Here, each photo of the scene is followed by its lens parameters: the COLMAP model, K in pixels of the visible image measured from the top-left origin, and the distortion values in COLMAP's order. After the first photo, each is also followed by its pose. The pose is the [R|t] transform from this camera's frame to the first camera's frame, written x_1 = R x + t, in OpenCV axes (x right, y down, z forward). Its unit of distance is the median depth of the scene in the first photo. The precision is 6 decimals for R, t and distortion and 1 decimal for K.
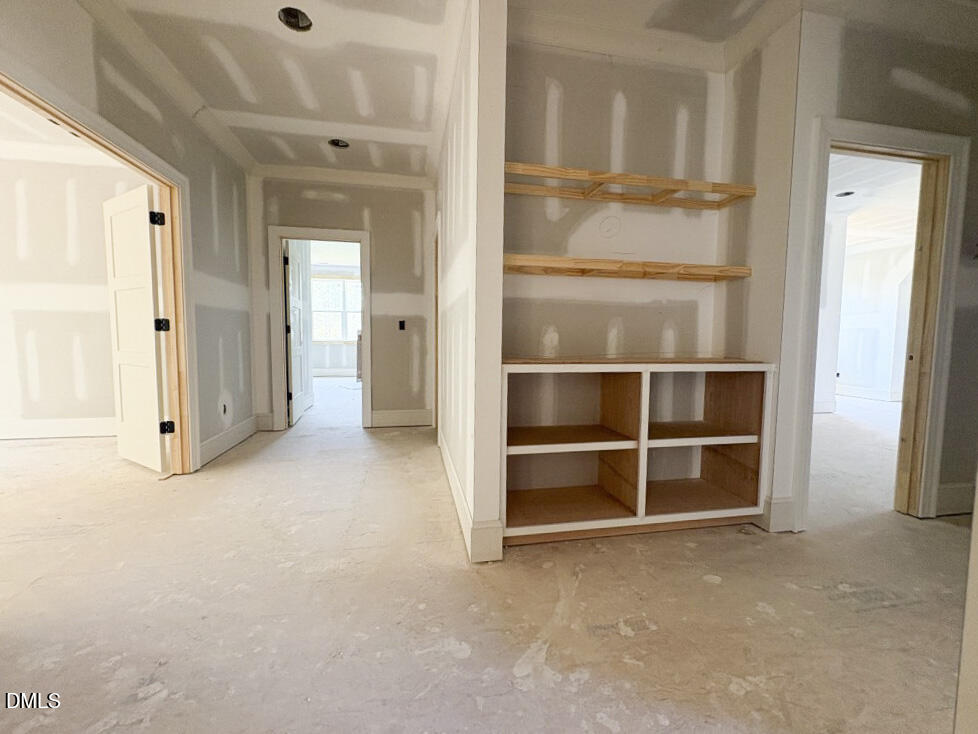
lens RADIAL K [[398.4, 0, 484.9], [0, 398.4, 362.7], [0, 0, 1]] dist [0.001677, 0.000117]
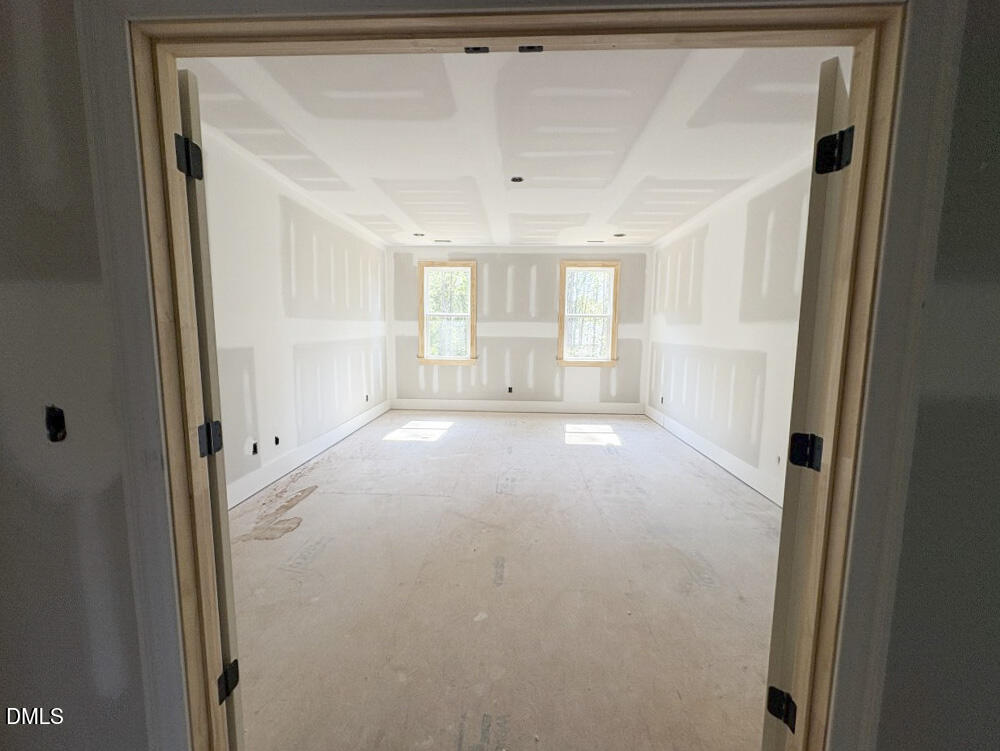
lens RADIAL K [[407.3, 0, 495.8], [0, 407.3, 371.1], [0, 0, 1]] dist [0.001677, 0.000117]
pose [[-0.226051, 0.097644, -0.969209, -0.393460], [-0.076118, 0.990151, 0.117507, -0.191938], [0.971137, 0.100337, -0.216392, 0.806535]]
